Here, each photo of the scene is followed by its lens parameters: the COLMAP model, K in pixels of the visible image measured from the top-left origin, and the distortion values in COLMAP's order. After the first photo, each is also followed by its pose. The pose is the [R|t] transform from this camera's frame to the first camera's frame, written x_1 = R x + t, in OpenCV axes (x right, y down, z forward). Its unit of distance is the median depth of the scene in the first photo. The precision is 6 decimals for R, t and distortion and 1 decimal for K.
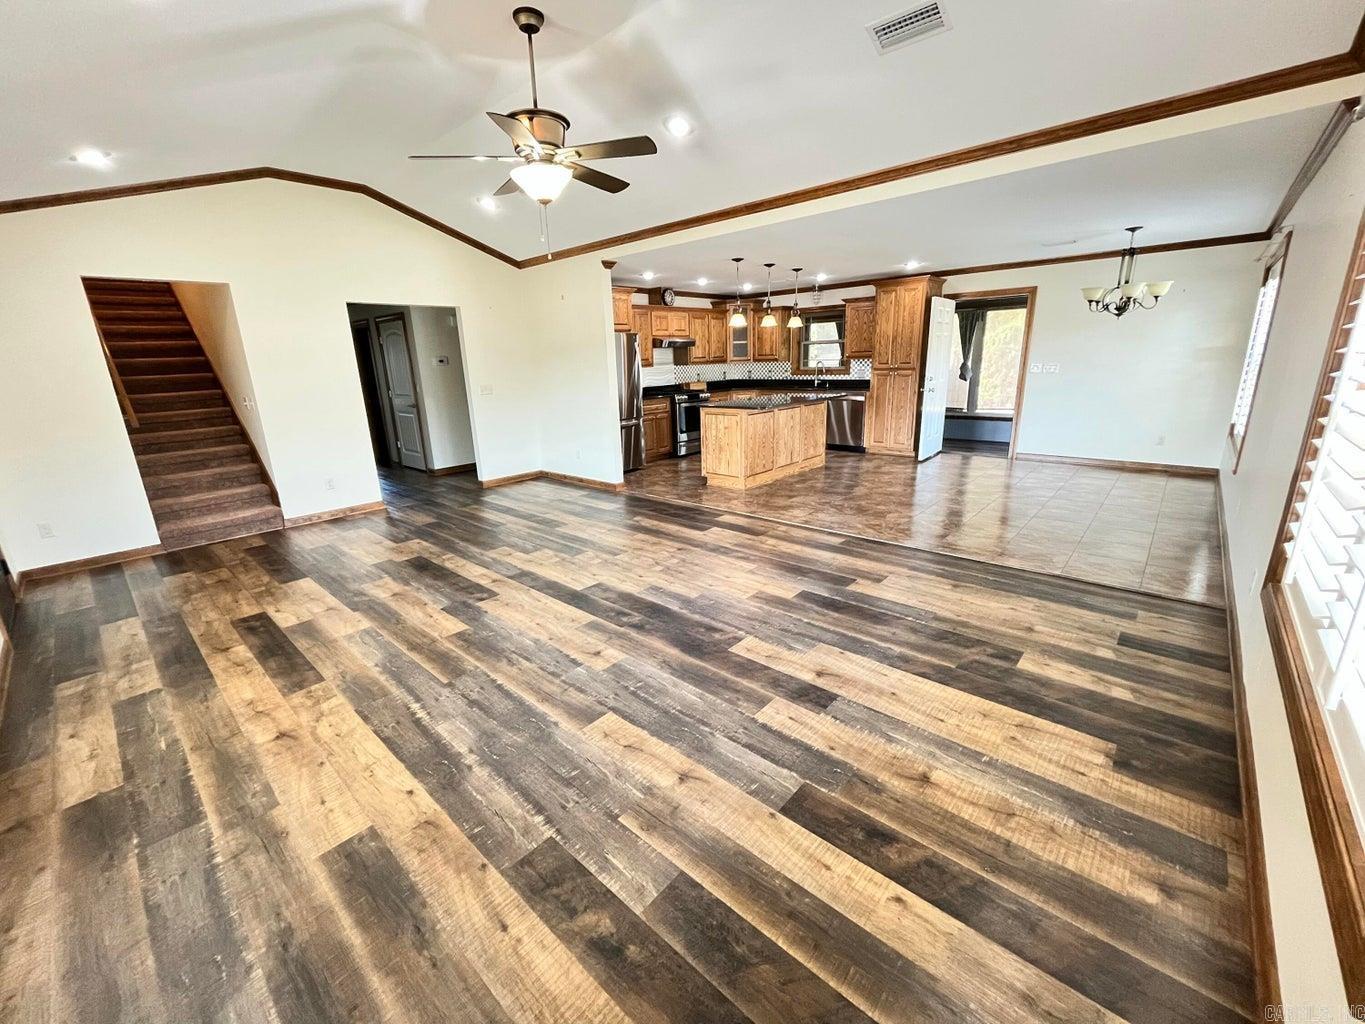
lens RADIAL K [[551.8, 0, 682.2], [0, 551.8, 510.5], [0, 0, 1]] dist [-0.002355, -0.000732]
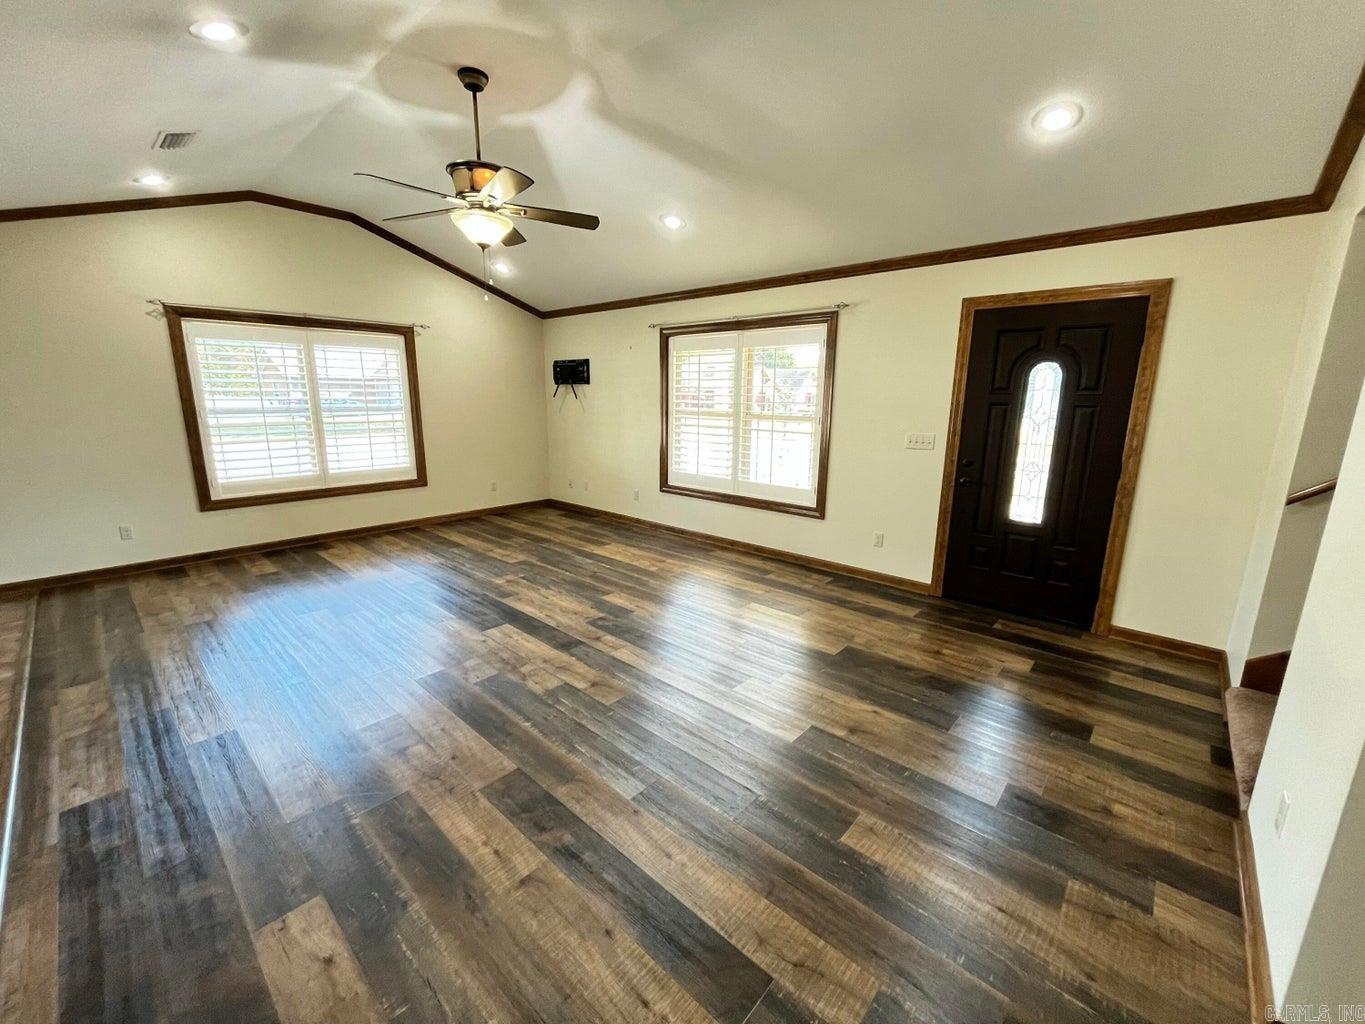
lens RADIAL K [[551.8, 0, 682.2], [0, 551.8, 510.5], [0, 0, 1]] dist [-0.002355, -0.000732]
pose [[-0.999736, 0.022599, 0.004206, -0.551880], [0.021990, 0.886937, 0.461366, -0.529963], [0.006696, 0.461337, -0.887200, 1.930123]]
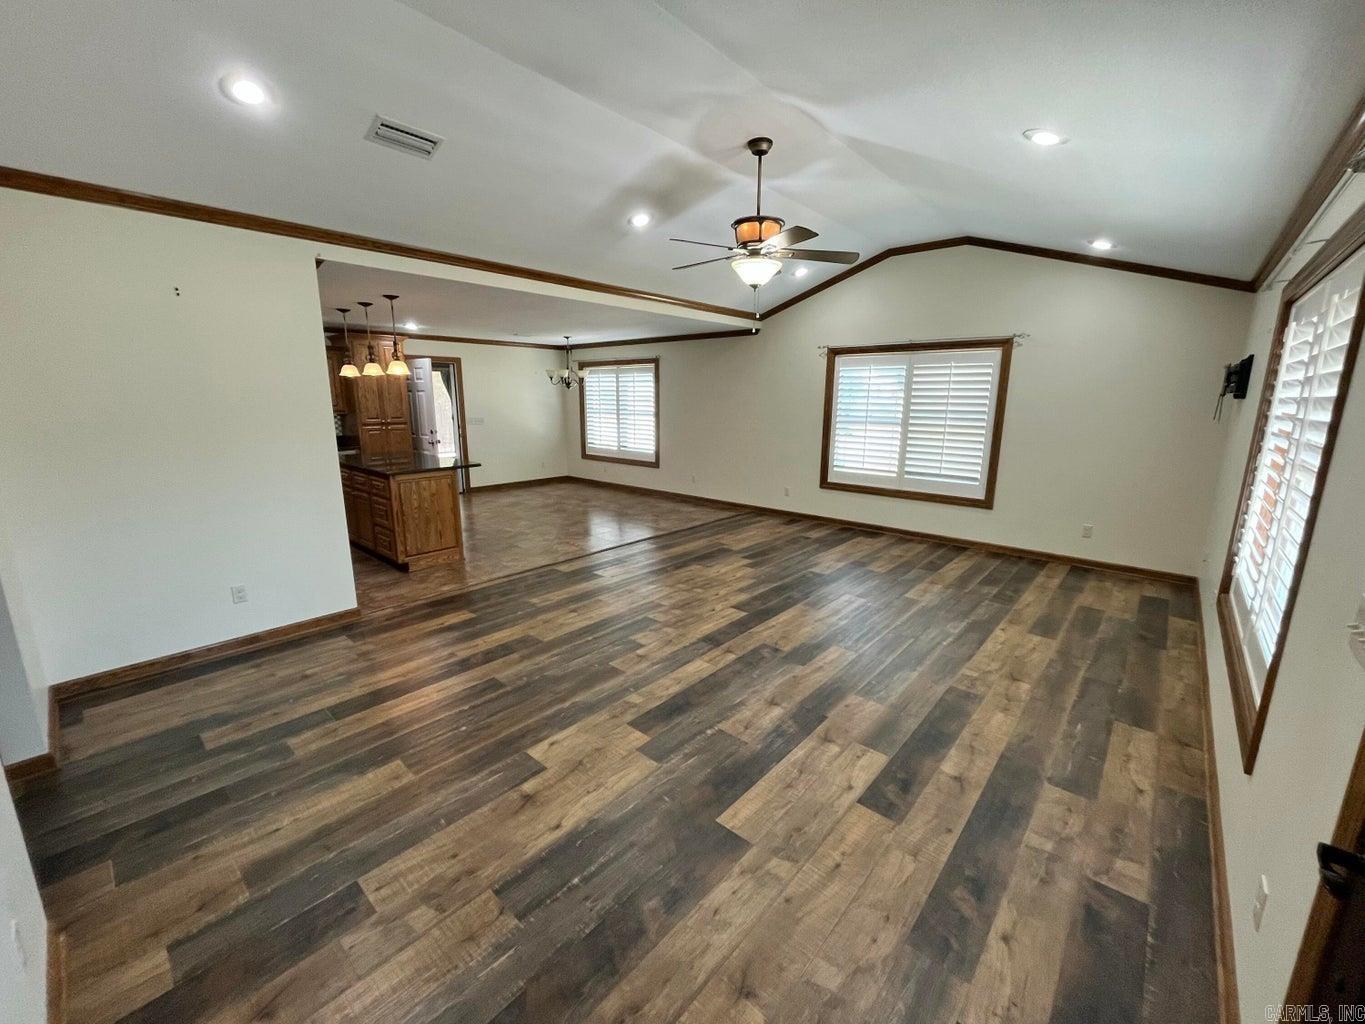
lens RADIAL K [[554.8, 0, 676.9], [0, 554.8, 509.1], [0, 0, 1]] dist [-0.000541, -0.000340]
pose [[-0.005311, -0.170176, 0.985399, -1.371386], [0.263055, 0.950469, 0.165561, -0.309272], [-0.964766, 0.260093, 0.039718, 1.118206]]
